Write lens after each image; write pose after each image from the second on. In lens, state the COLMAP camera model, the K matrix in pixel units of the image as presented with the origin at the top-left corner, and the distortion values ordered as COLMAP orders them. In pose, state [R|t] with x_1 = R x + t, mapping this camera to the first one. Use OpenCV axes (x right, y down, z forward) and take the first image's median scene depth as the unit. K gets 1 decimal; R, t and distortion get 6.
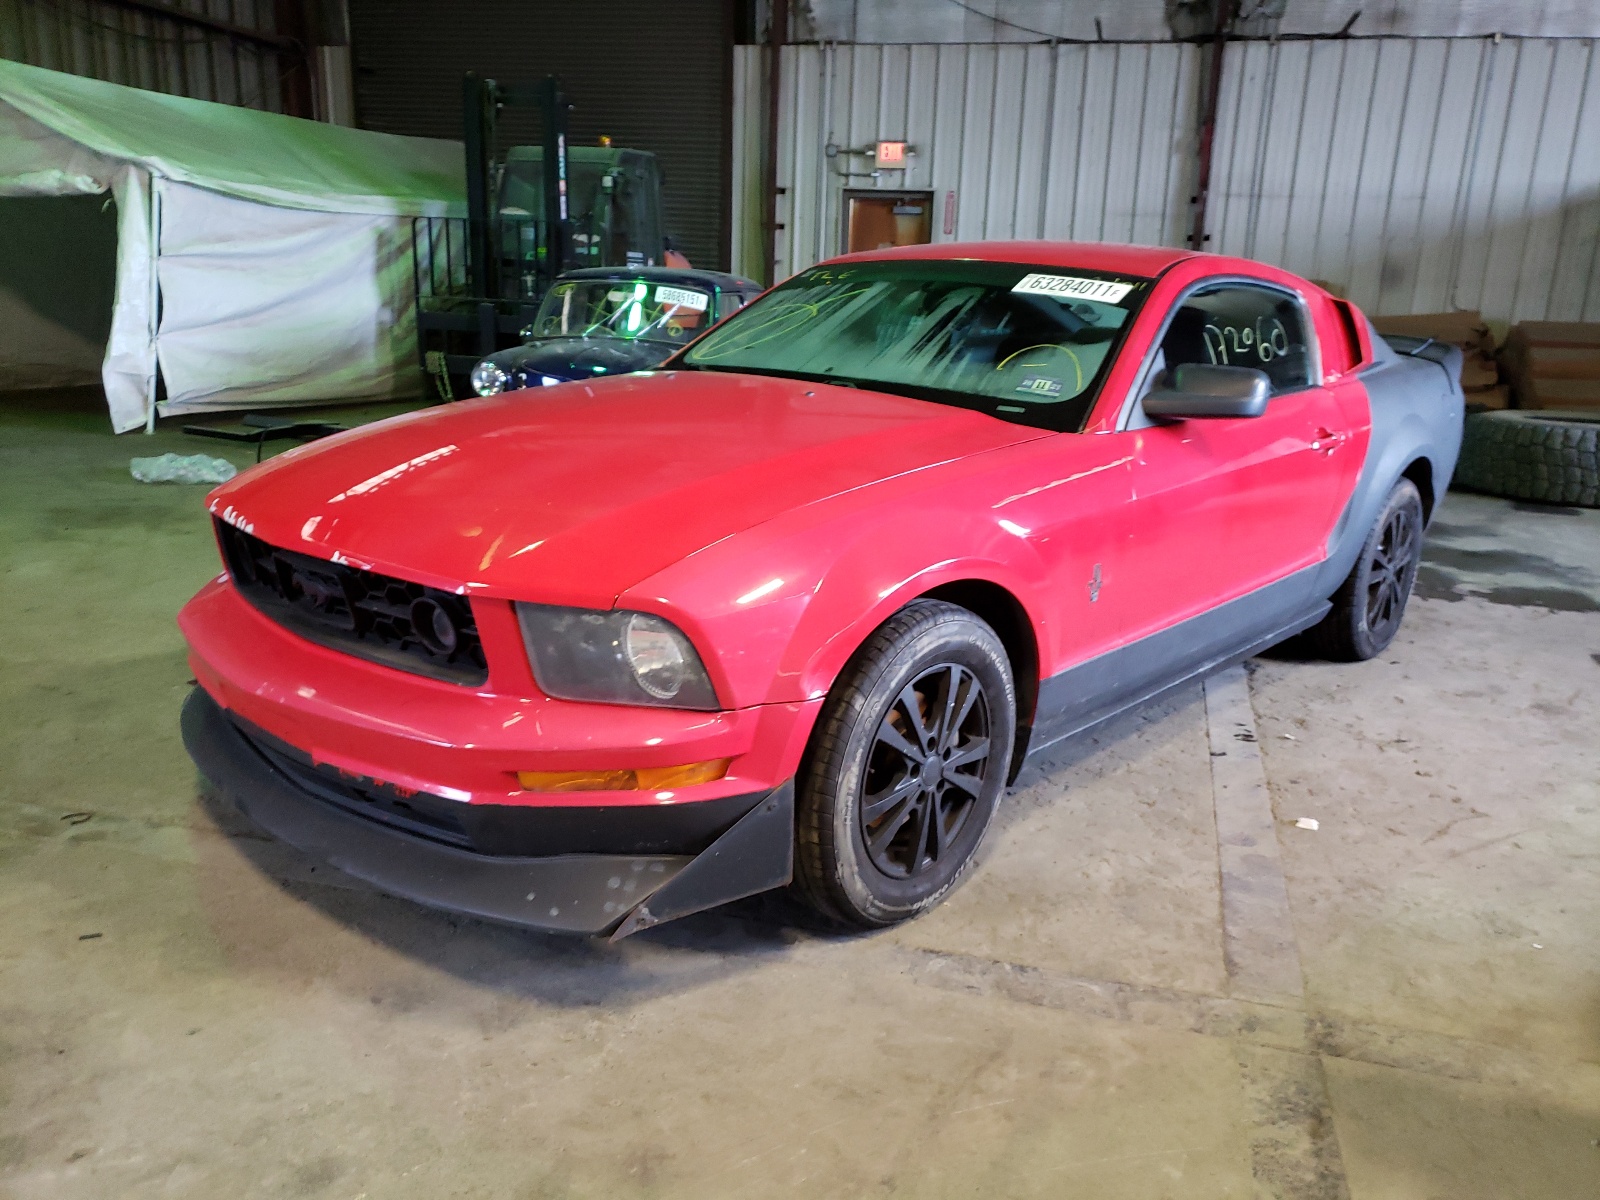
lens RADIAL K [[1215.9, 0, 802.3], [0, 1215.9, 622.8], [0, 0, 1]] dist [-0.000651, -0.000752]
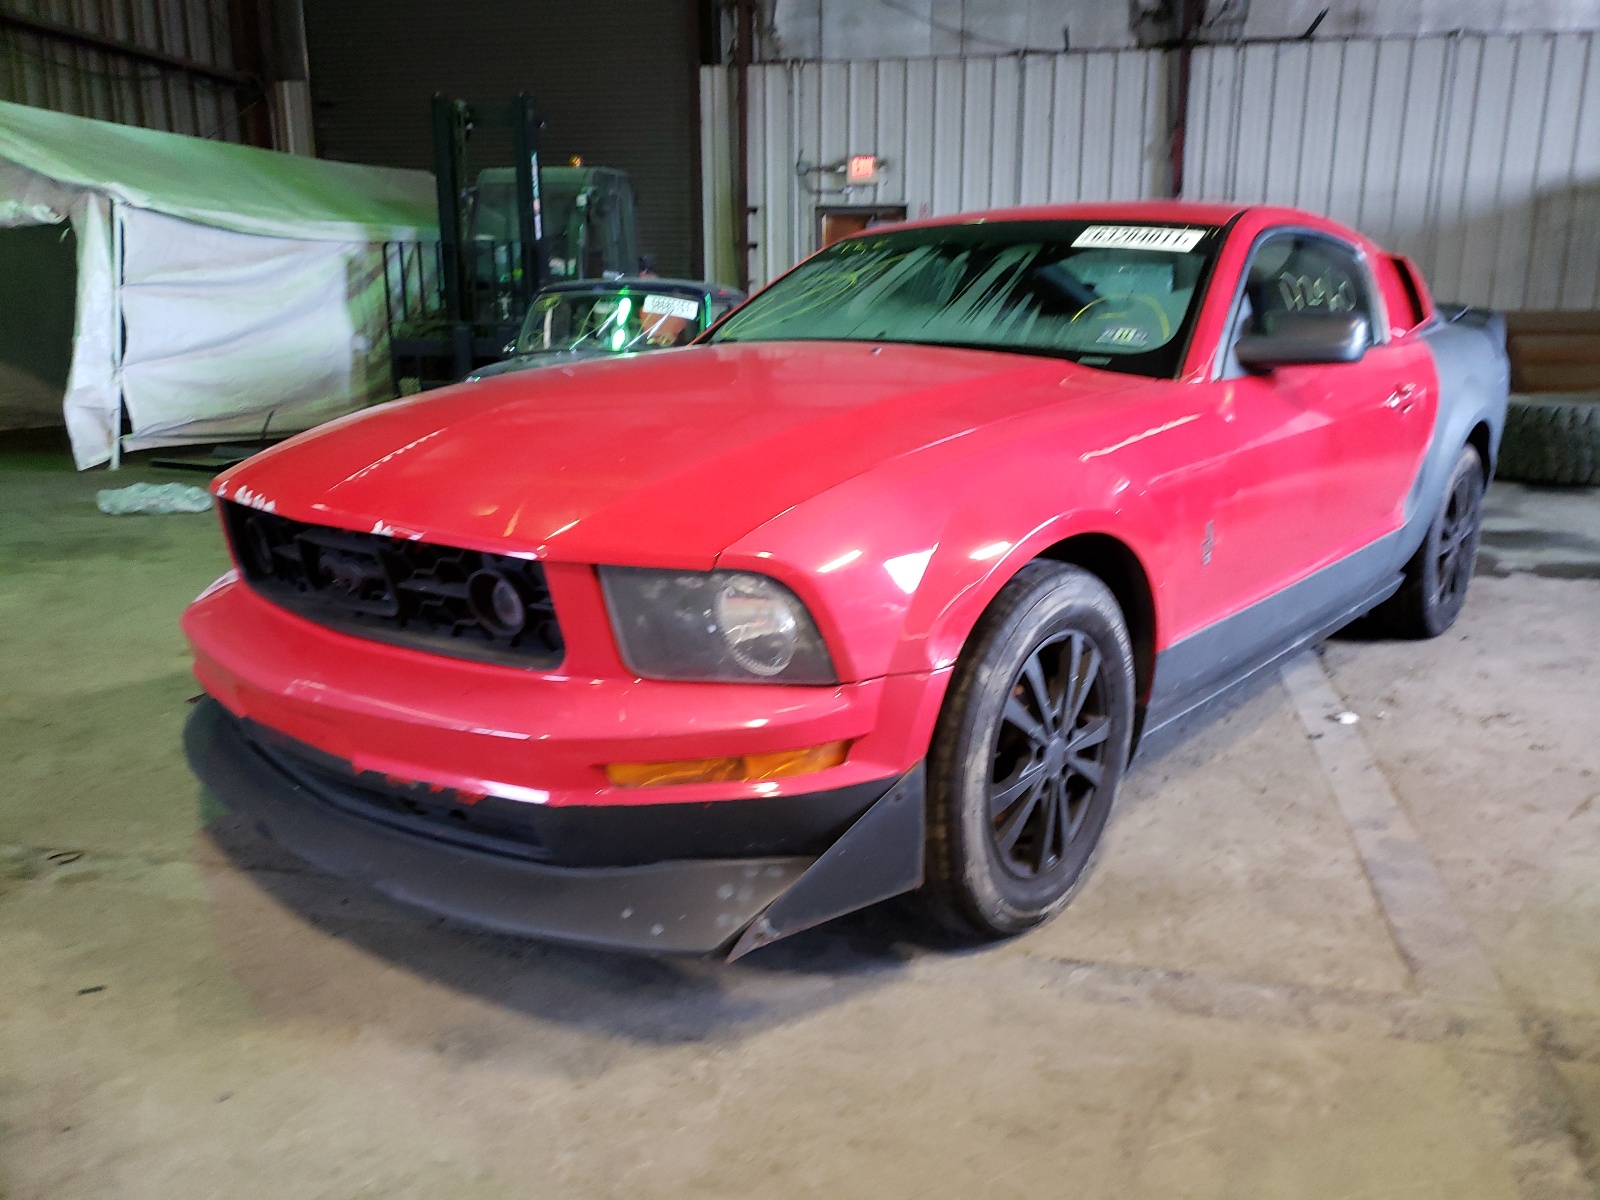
lens RADIAL K [[1216.0, 0, 800.0], [0, 1216.0, 600.0], [0, 0, 1]] dist [-0.000035, 0.007317]
pose [[0.998839, -0.040142, 0.026636, -0.072765], [0.041287, 0.998180, -0.043947, 0.031012], [-0.024823, 0.044995, 0.998679, 0.088916]]
